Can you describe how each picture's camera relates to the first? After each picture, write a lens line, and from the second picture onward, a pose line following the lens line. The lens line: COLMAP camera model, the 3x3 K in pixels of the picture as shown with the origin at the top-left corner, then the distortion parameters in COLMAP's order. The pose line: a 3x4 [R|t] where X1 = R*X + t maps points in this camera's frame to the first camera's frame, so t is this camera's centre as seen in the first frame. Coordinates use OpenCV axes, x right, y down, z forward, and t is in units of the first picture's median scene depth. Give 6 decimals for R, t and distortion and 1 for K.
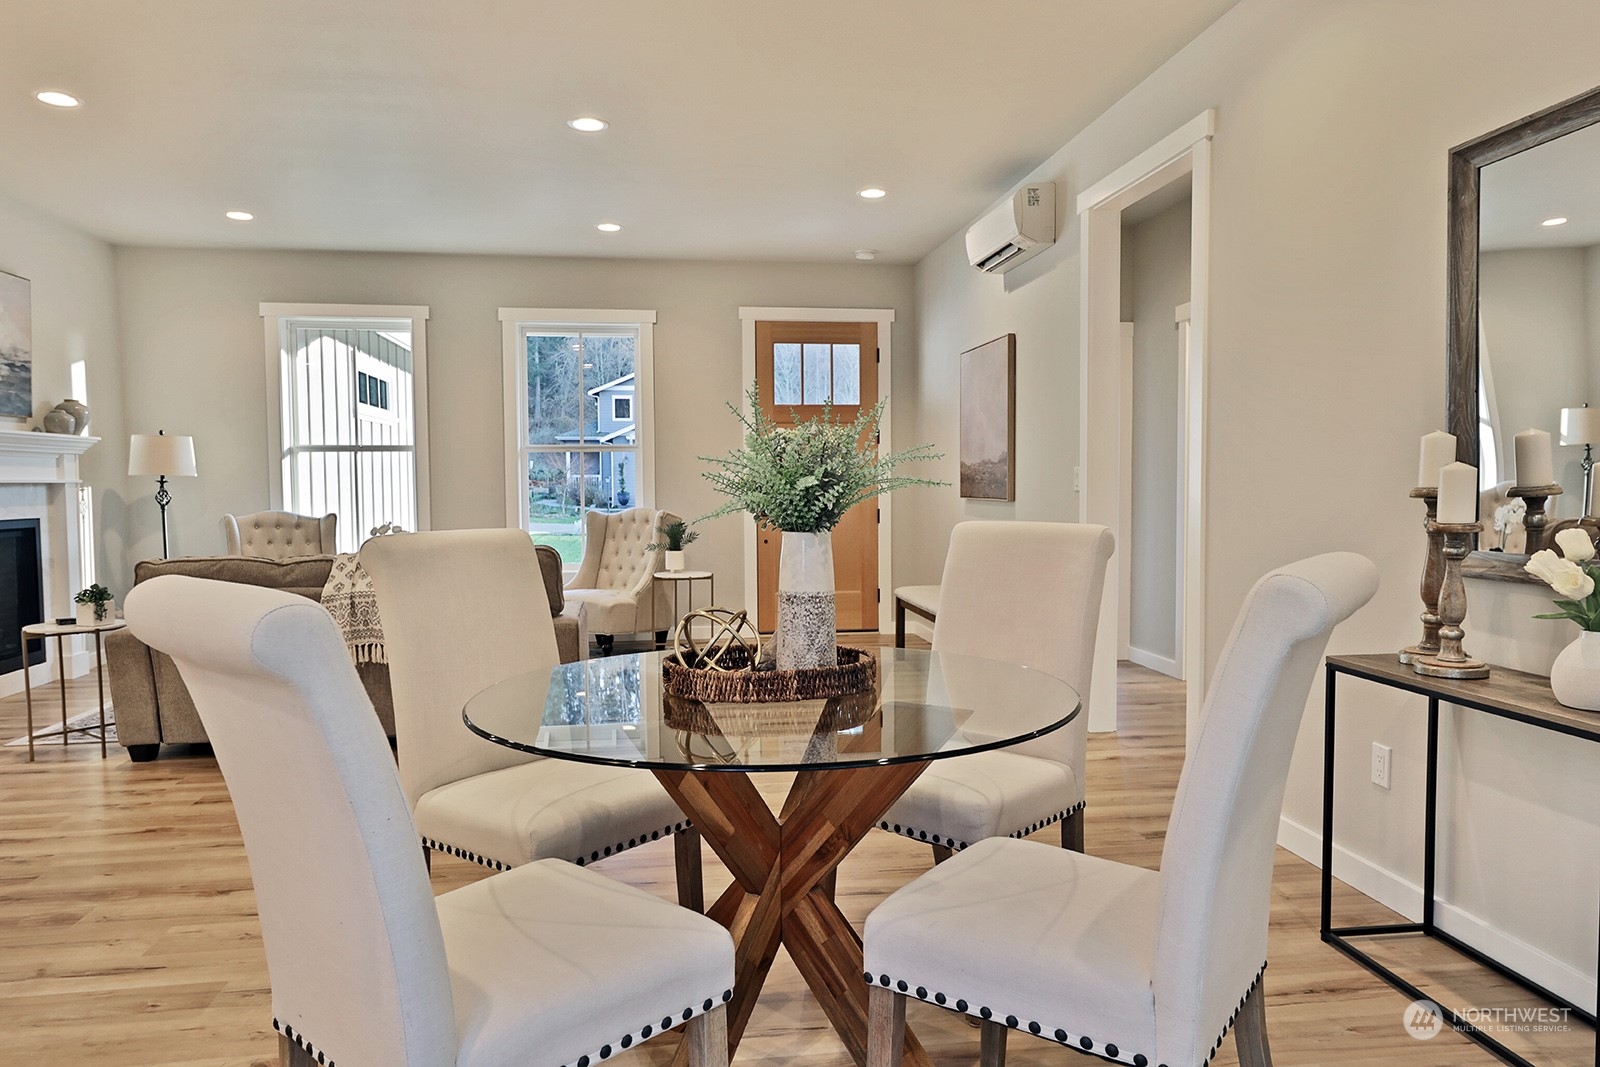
lens RADIAL K [[1072.7, 0, 803.1], [0, 1072.7, 535.6], [0, 0, 1]] dist [-0.015854, 0.042903]
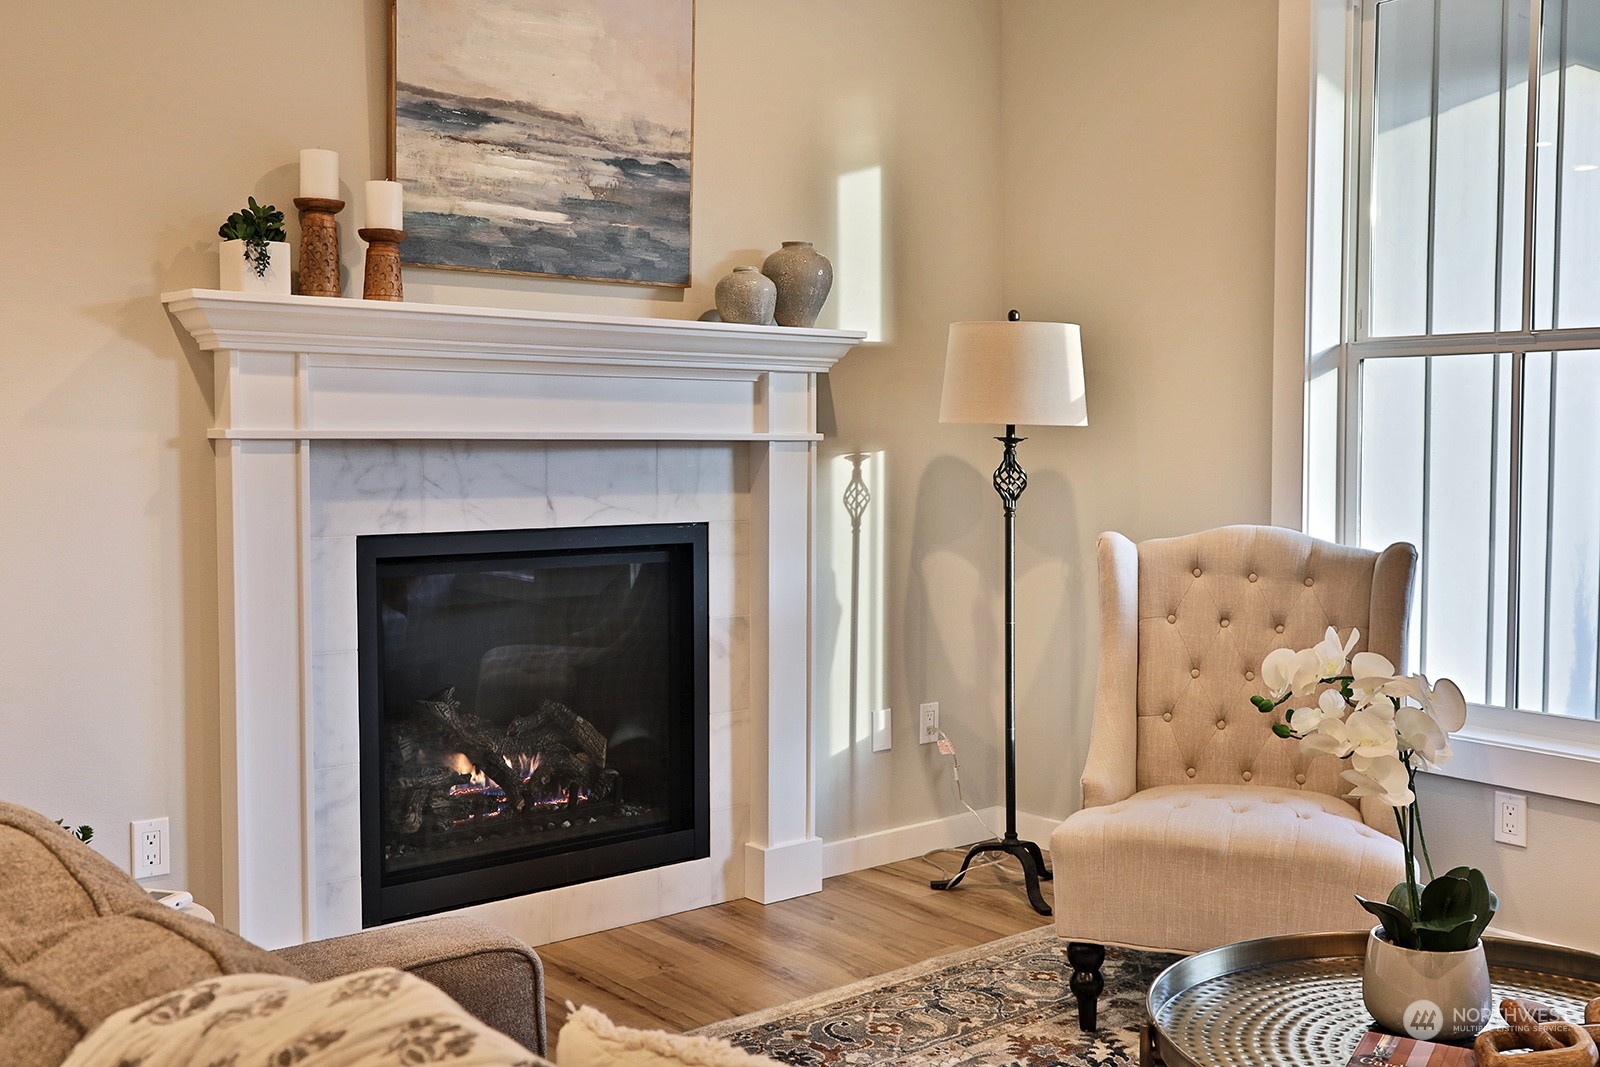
lens RADIAL K [[1560.4, 0, 800.1], [0, 1560.4, 509.5], [0, 0, 1]] dist [-0.003776, -0.000220]
pose [[0.516923, 0.047850, -0.854693, -0.157128], [-0.053570, 0.998288, 0.023490, -0.037578], [0.854354, 0.033643, 0.518602, 0.698786]]
